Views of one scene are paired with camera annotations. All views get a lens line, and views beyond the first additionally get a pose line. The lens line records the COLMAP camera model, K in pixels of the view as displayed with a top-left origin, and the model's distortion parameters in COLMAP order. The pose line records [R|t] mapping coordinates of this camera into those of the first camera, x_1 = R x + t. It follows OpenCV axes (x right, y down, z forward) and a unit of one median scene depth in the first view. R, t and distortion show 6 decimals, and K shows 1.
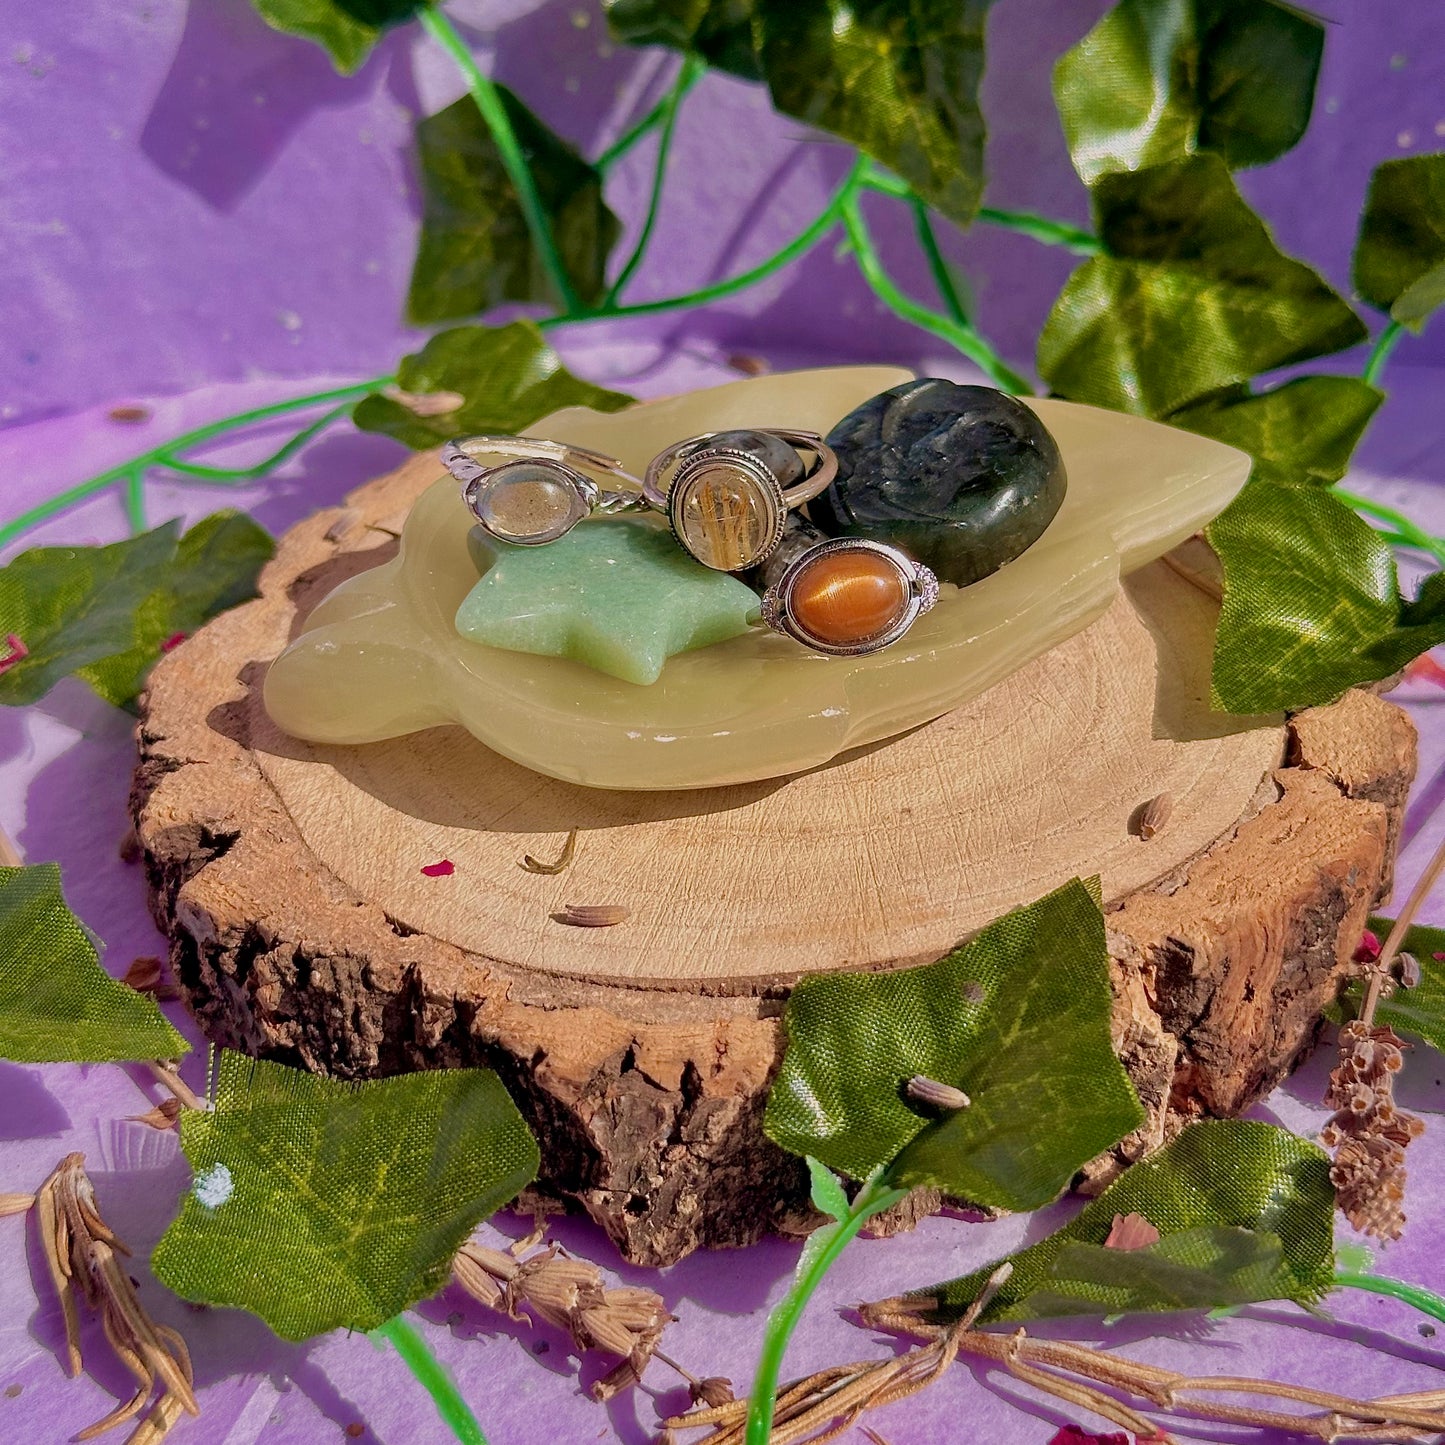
lens RADIAL K [[2754.6, 0, 722.5], [0, 2754.6, 722.5], [0, 0, 1]] dist [0.155621, -0.235220]
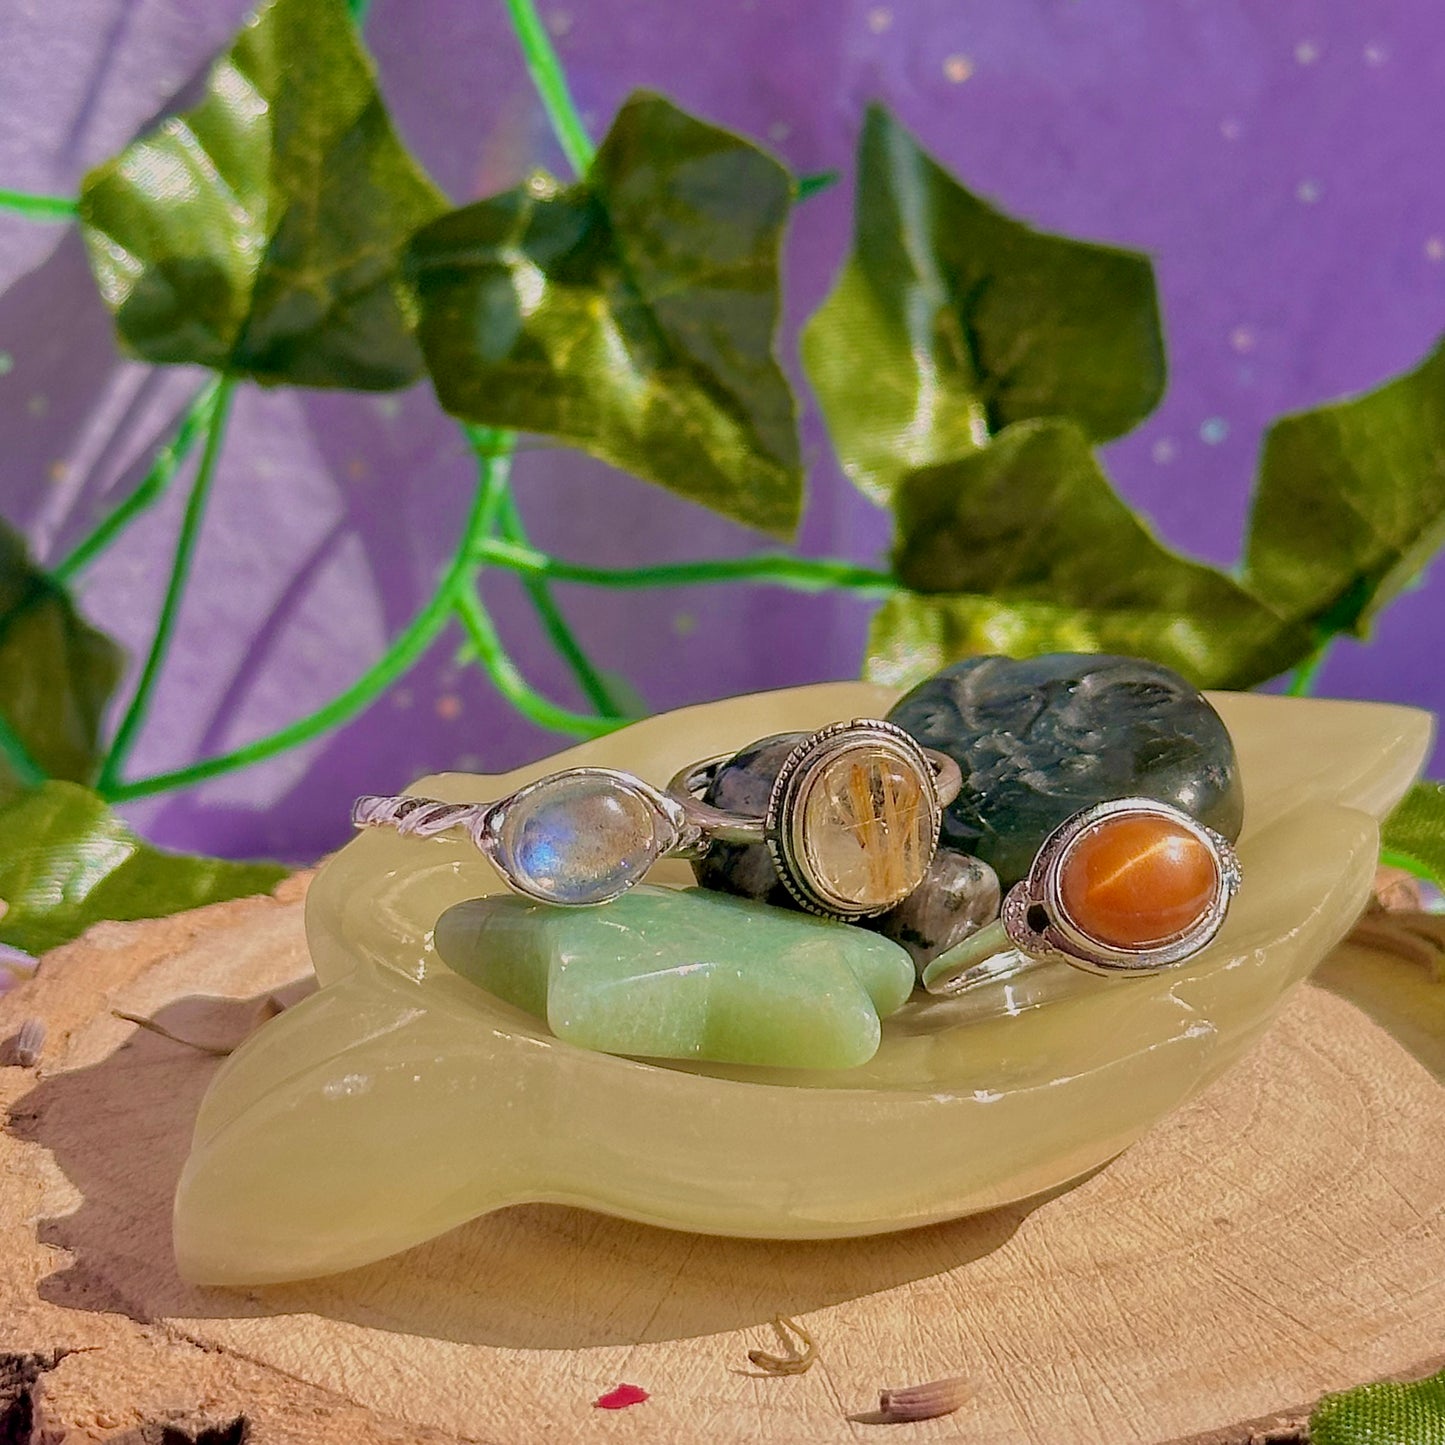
lens RADIAL K [[4470.2, 0, 722.5], [0, 4470.2, 722.5], [0, 0, 1]] dist [0.030403, 1.192388]
pose [[0.903604, -0.088158, 0.419200, -0.477795], [0.203684, 0.949313, -0.239410, 0.150863], [-0.376846, 0.301716, 0.875759, 0.080033]]
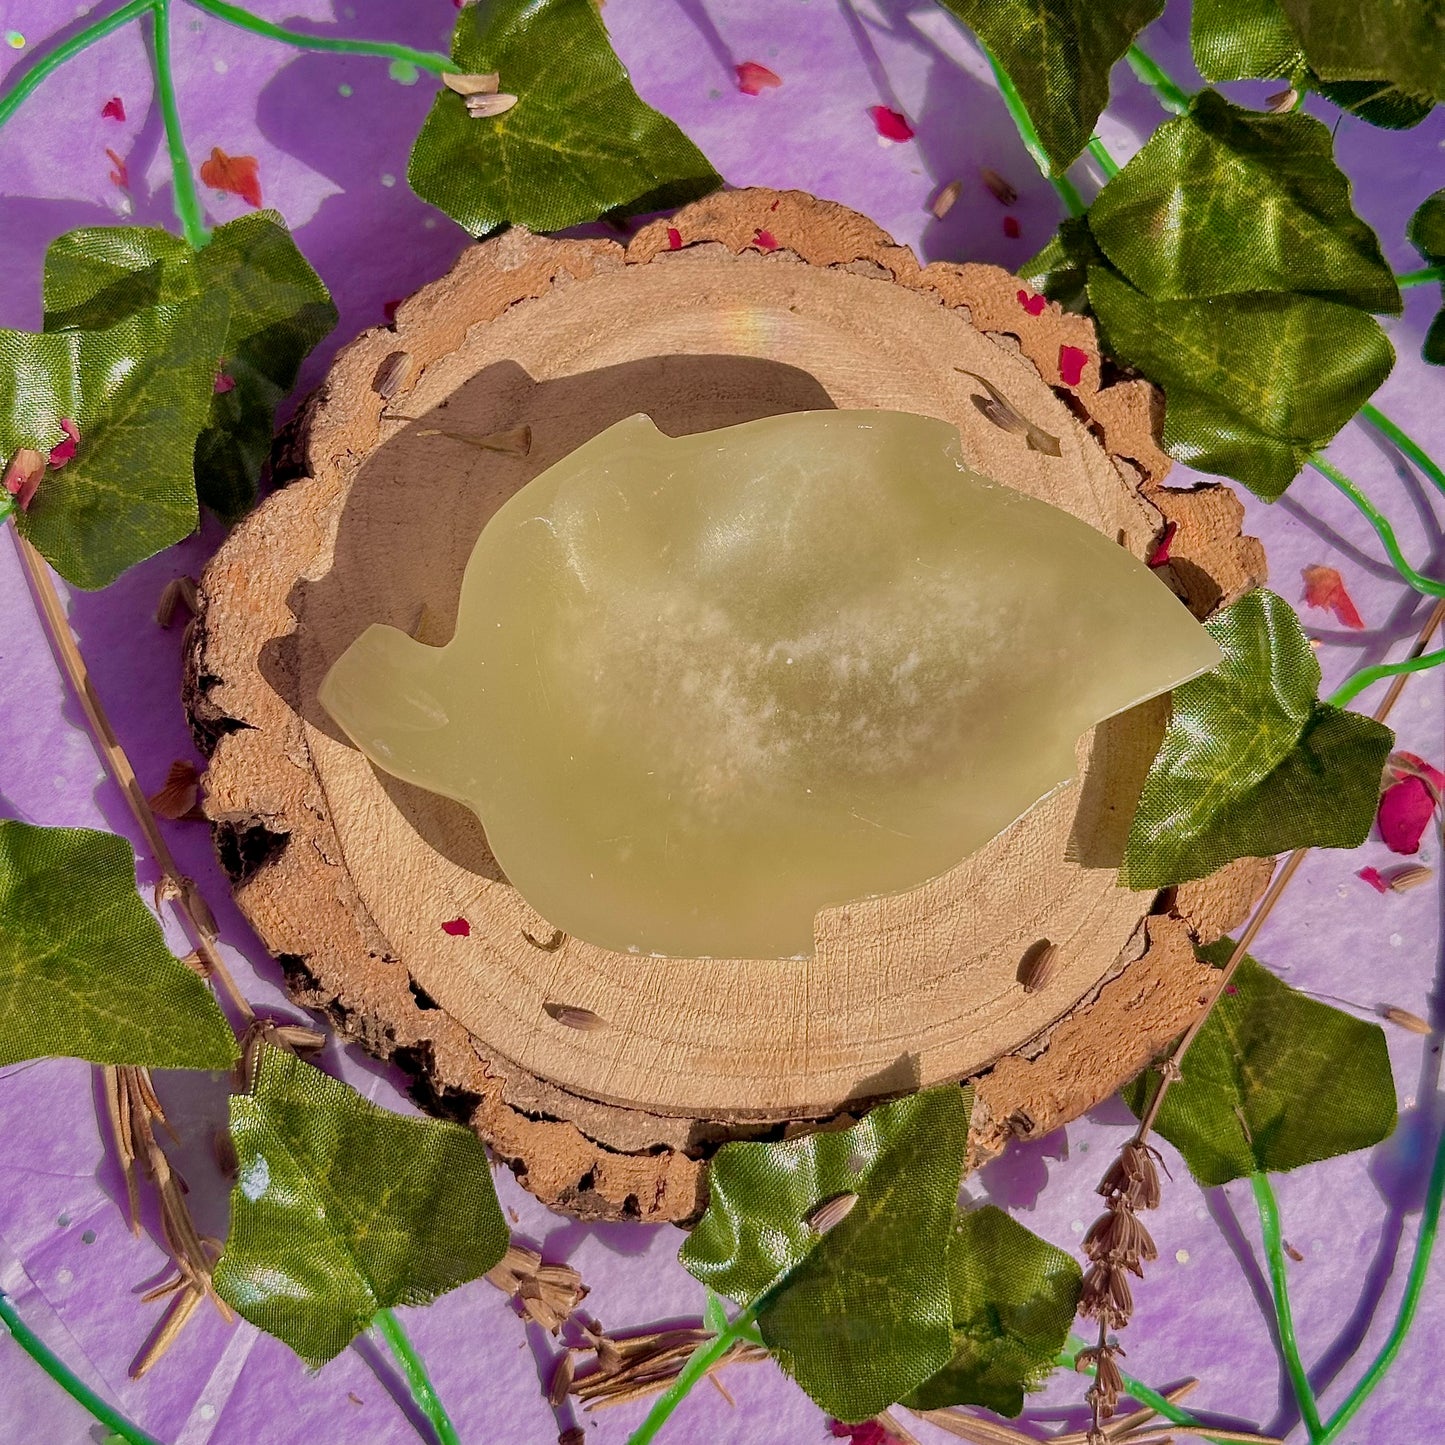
lens RADIAL K [[2765.0, 0, 740.3], [0, 2765.0, 728.0], [0, 0, 1]] dist [0.163224, -0.342441]
pose [[0.975907, 0.149793, 0.158641, -0.184526], [-0.217812, 0.711403, 0.668180, -0.831843], [-0.012769, -0.686635, 0.726890, 0.178654]]
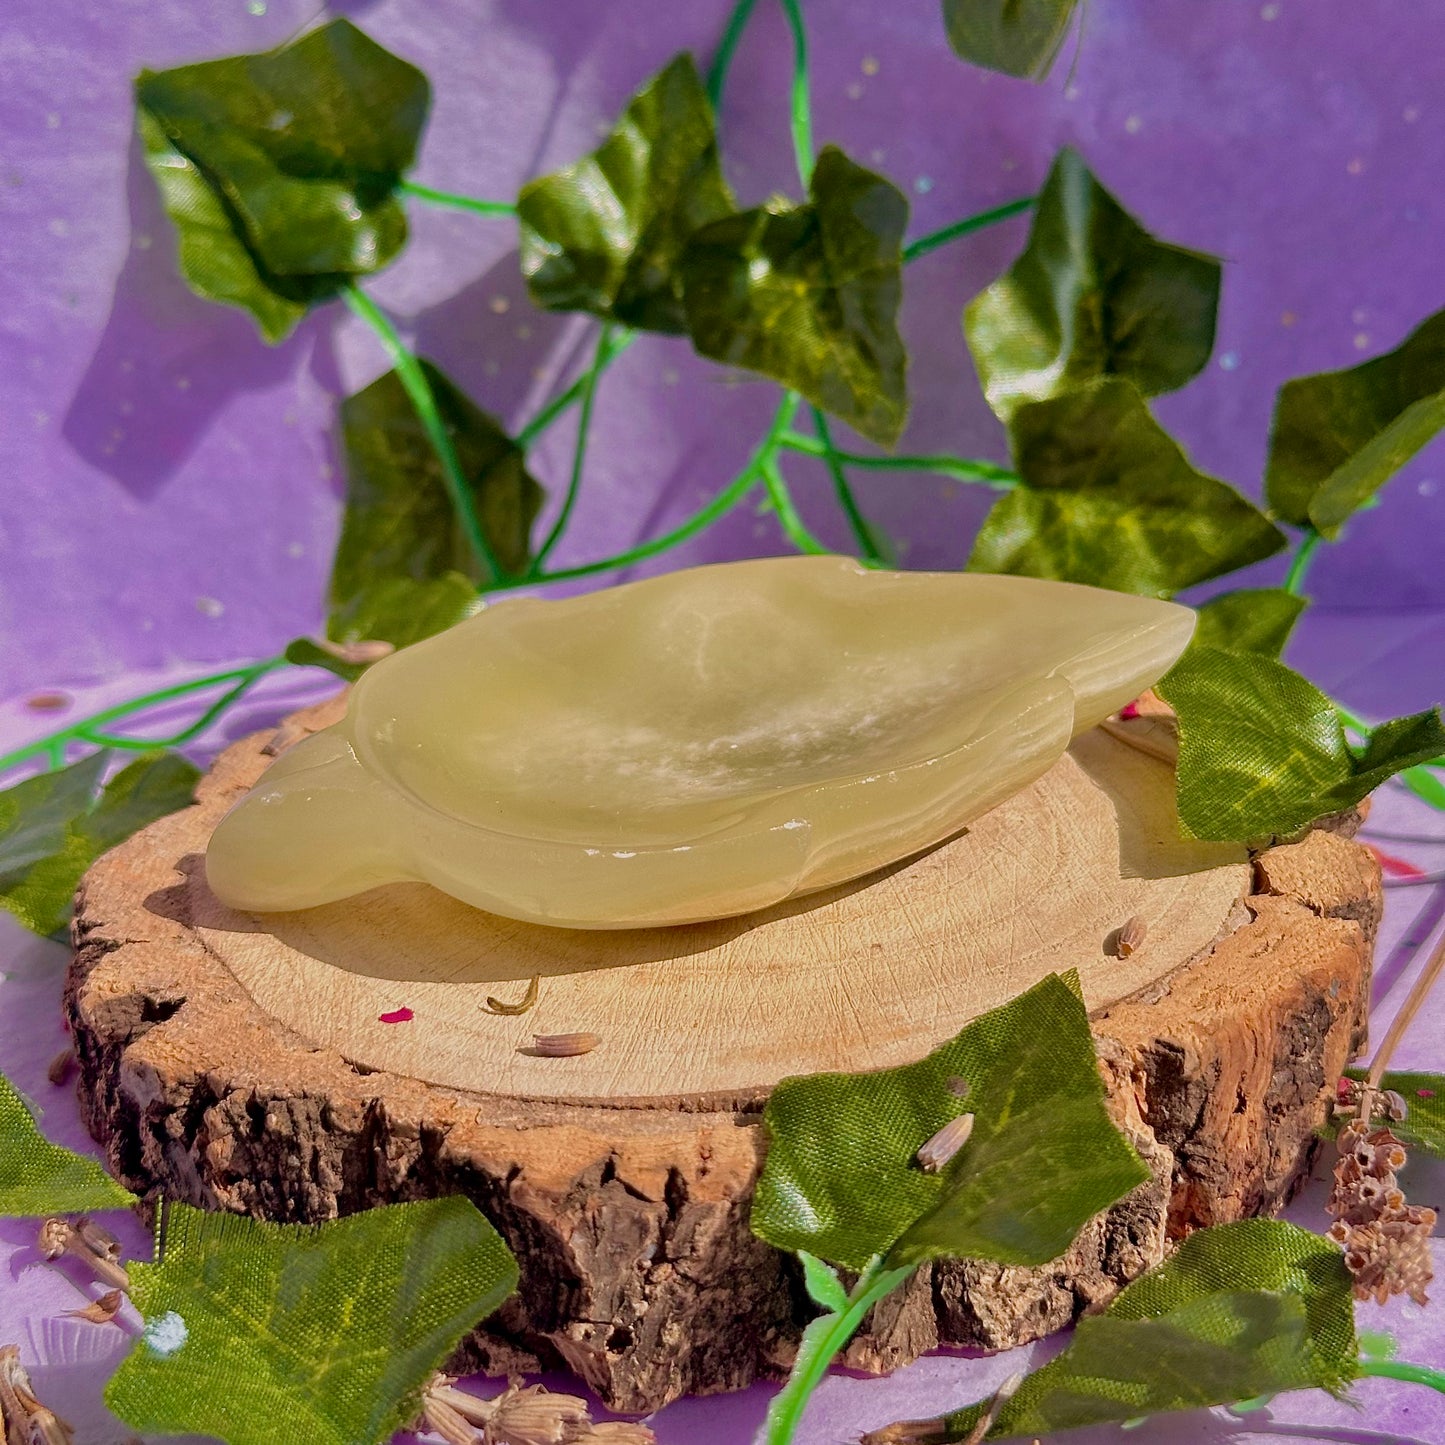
lens RADIAL K [[2765.0, 0, 740.3], [0, 2765.0, 728.0], [0, 0, 1]] dist [0.163224, -0.342441]
pose [[0.997990, -0.031729, 0.054855, -0.033005], [0.041780, 0.980289, -0.193102, 0.144635], [-0.047647, 0.195006, 0.979644, 0.027660]]
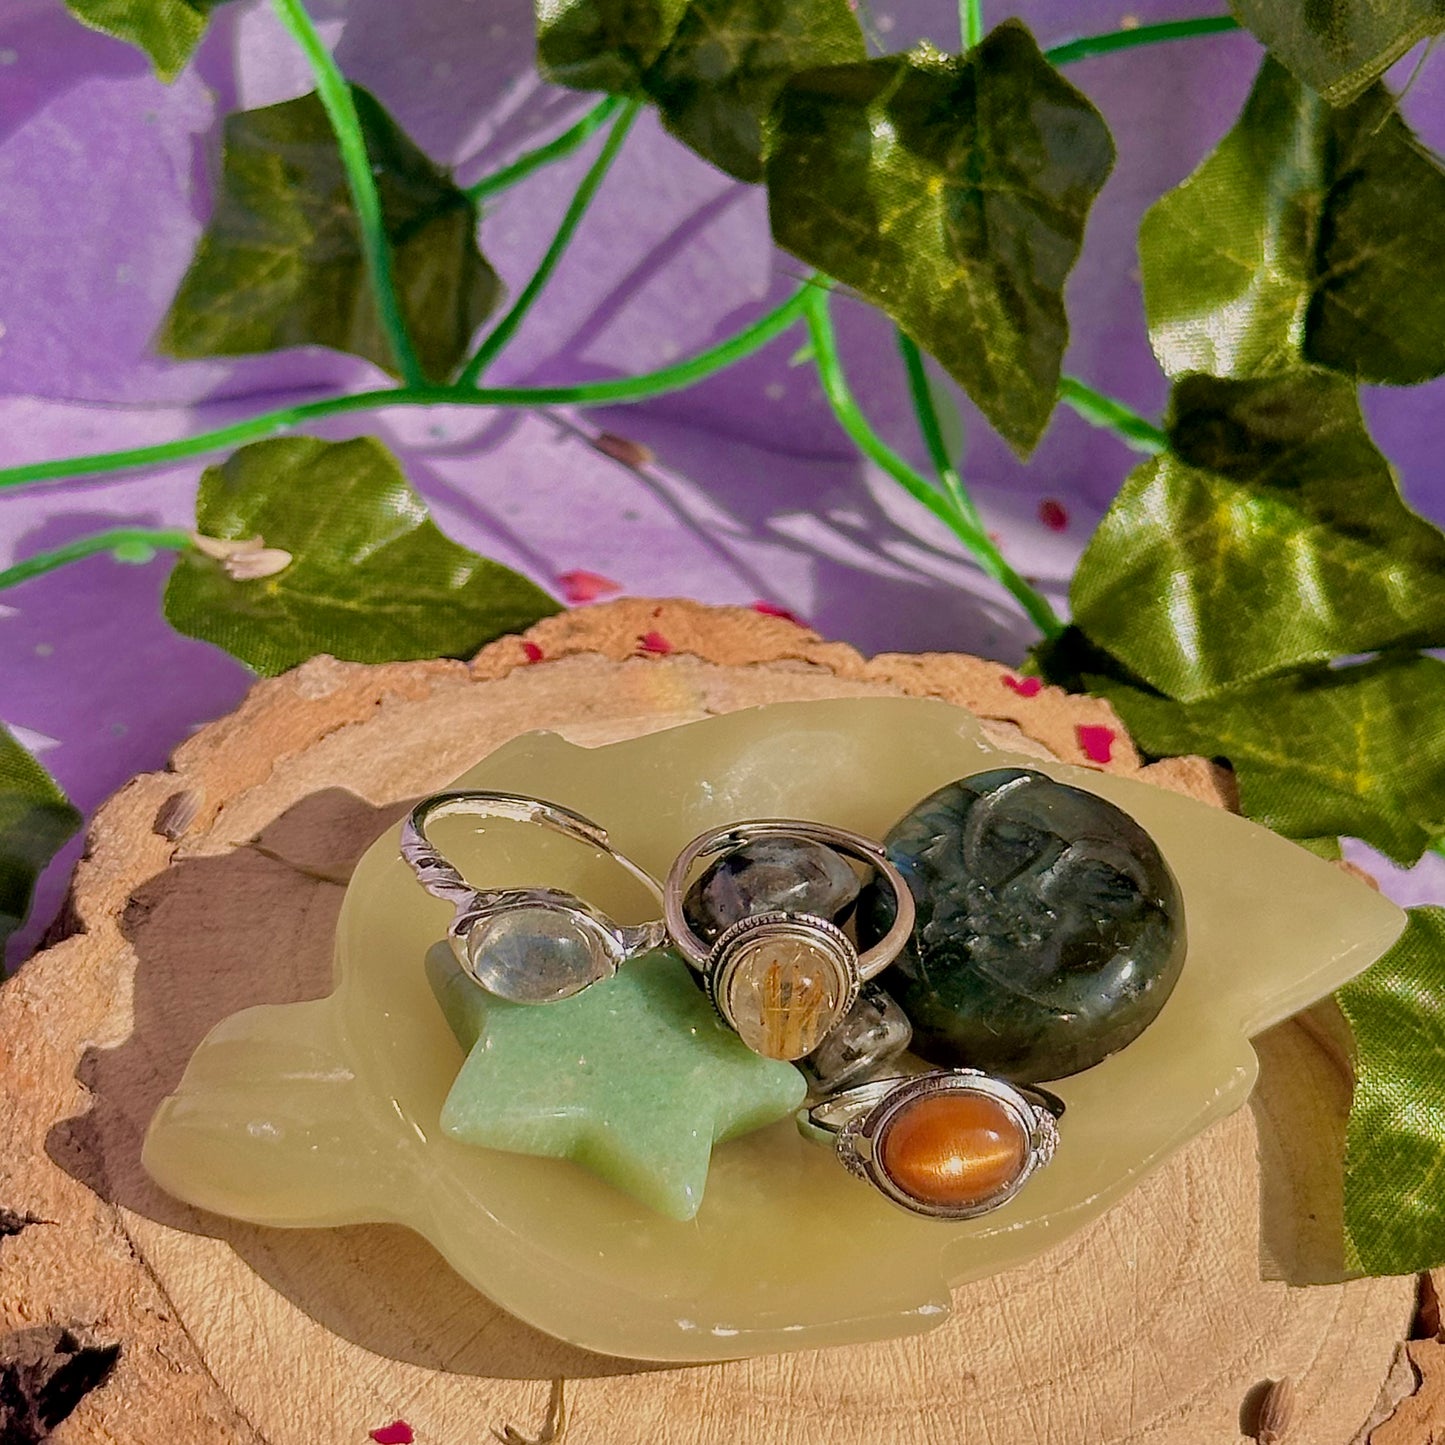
lens RADIAL K [[4396.7, 0, 718.6], [0, 4396.7, 753.0], [0, 0, 1]] dist [0.124212, 0.421665]
pose [[0.978877, 0.081022, 0.187710, -0.259367], [-0.108956, 0.983616, 0.143625, -0.321836], [-0.172998, -0.161044, 0.971667, -0.195622]]
